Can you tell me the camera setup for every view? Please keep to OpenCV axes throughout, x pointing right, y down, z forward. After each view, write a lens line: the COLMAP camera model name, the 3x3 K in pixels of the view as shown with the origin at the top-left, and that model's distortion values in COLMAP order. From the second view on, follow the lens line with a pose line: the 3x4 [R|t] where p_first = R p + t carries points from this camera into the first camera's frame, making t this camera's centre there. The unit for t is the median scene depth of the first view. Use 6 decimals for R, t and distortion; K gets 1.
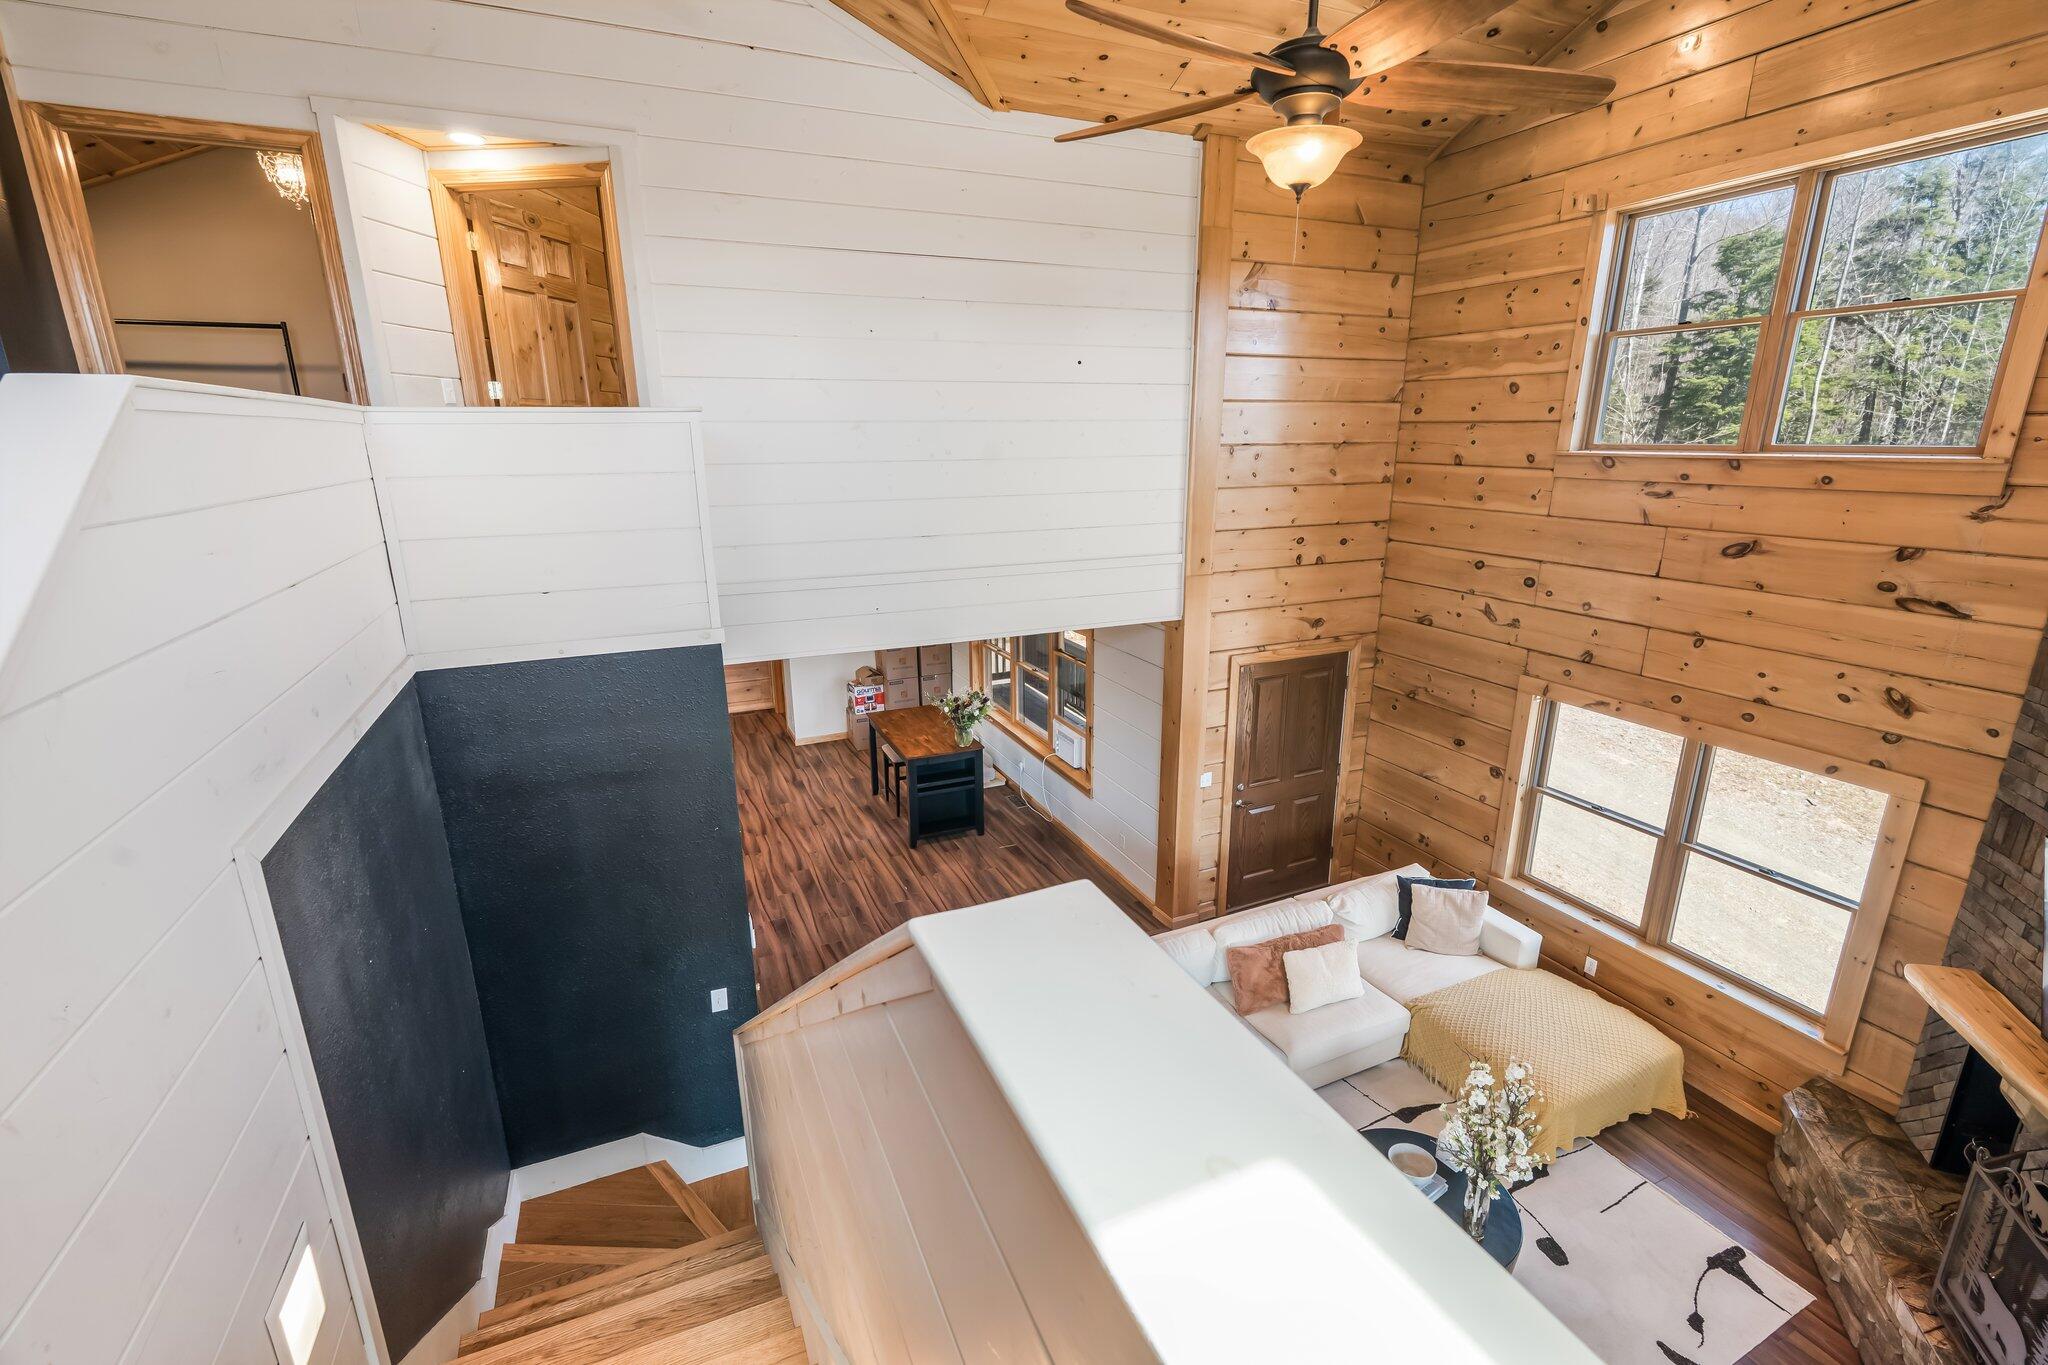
lens RADIAL K [[893.7, 0, 1024.0], [0, 893.7, 682.5], [0, 0, 1]] dist [-0.003859, 0.000715]
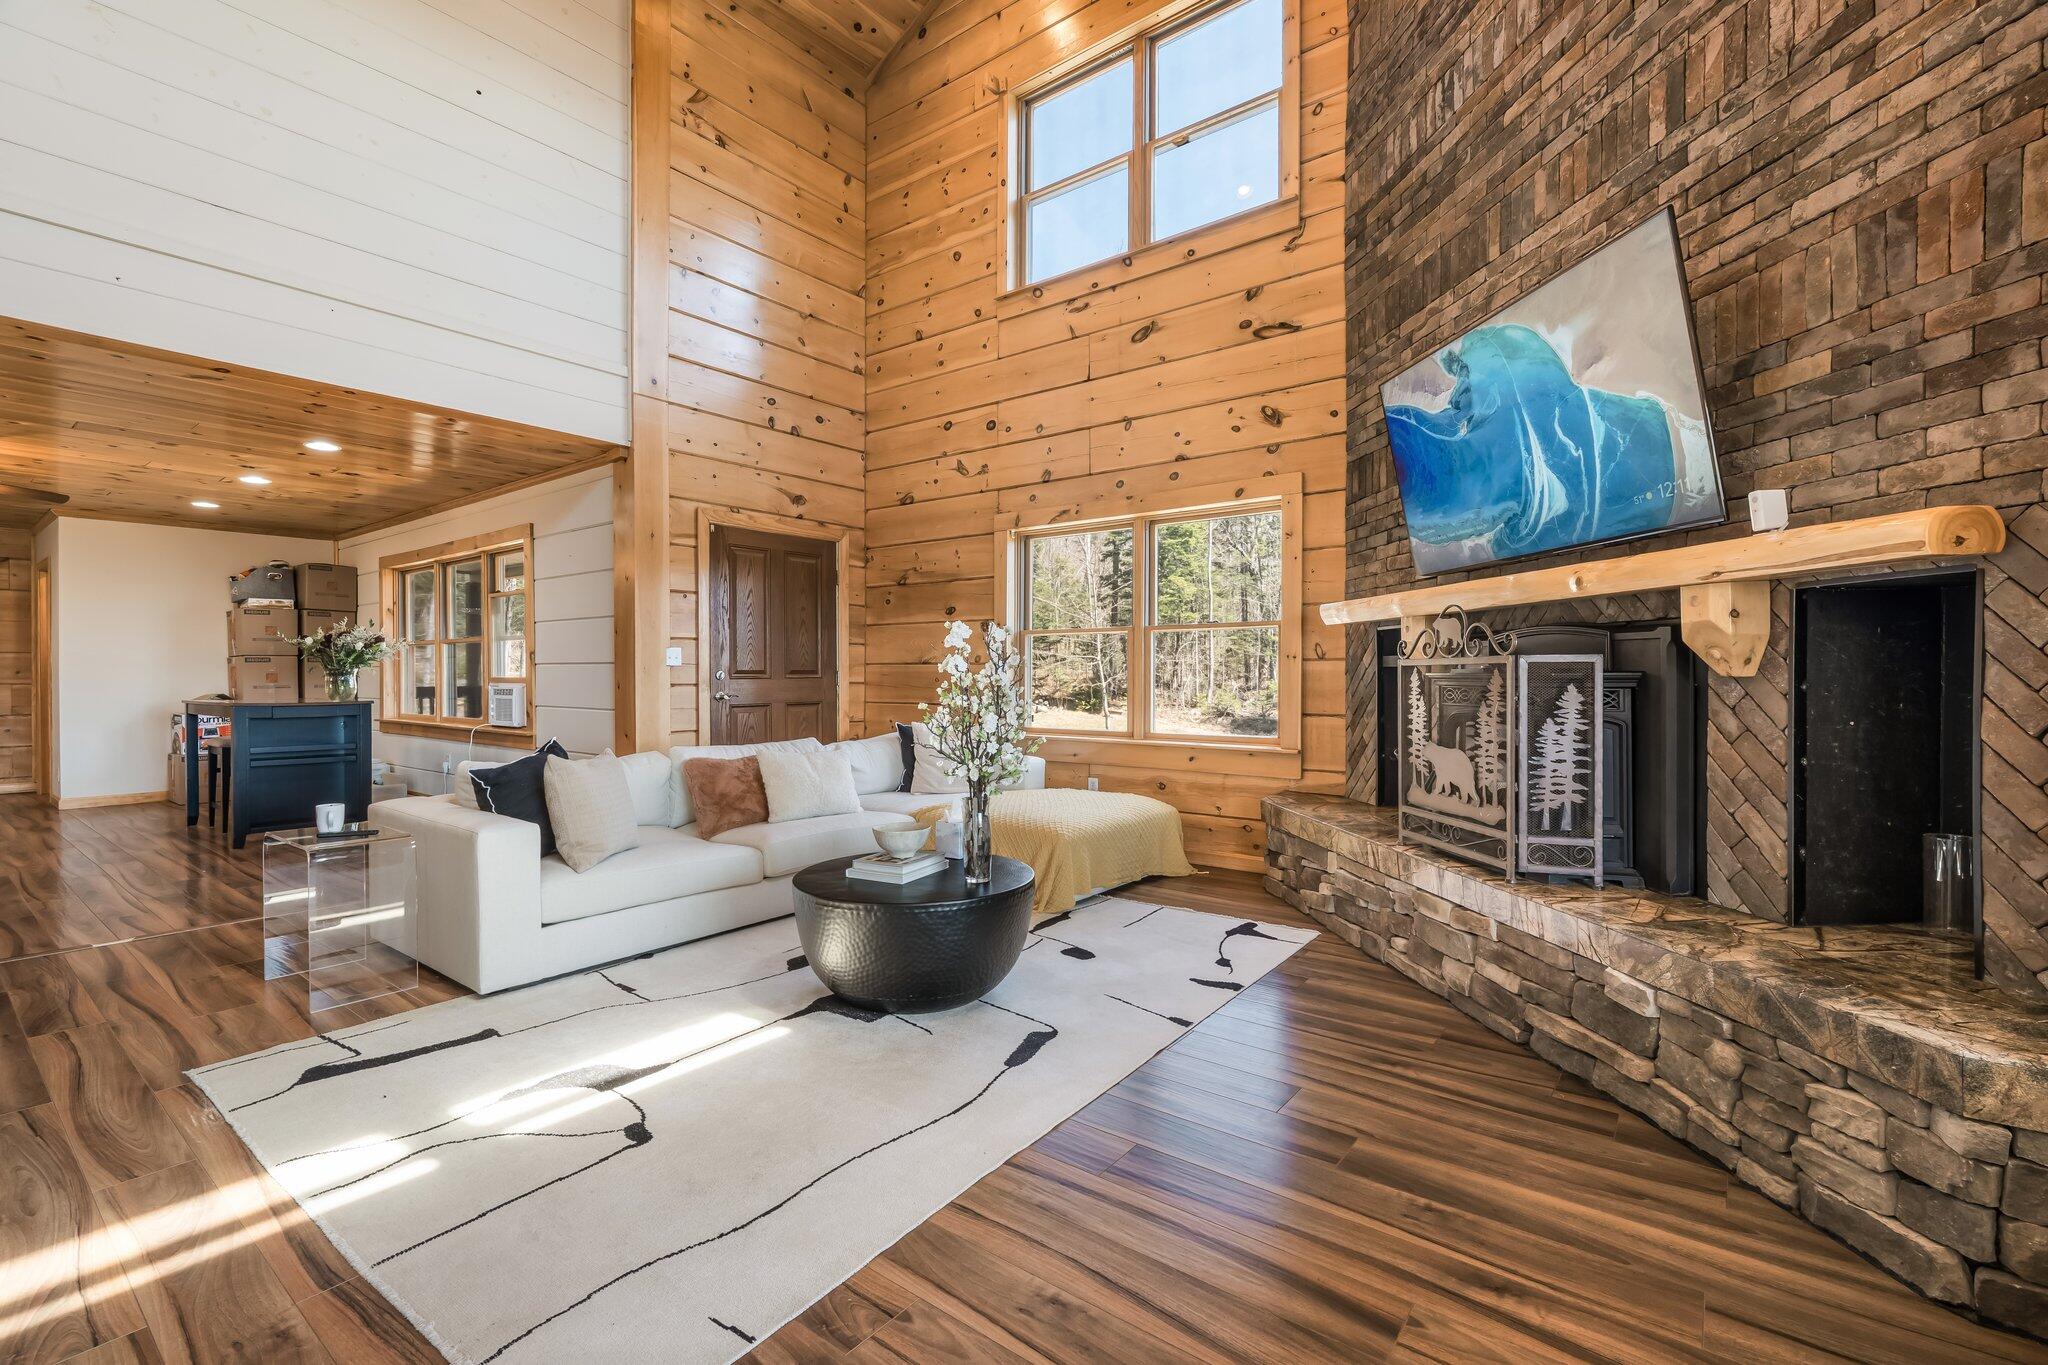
lens RADIAL K [[899.0, 0, 1024.0], [0, 899.0, 682.5], [0, 0, 1]] dist [-0.005092, -0.000025]
pose [[0.881887, 0.002603, 0.471454, 0.115535], [0.121323, 0.965055, -0.232271, 0.424869], [-0.455584, 0.262035, 0.850753, 0.184702]]
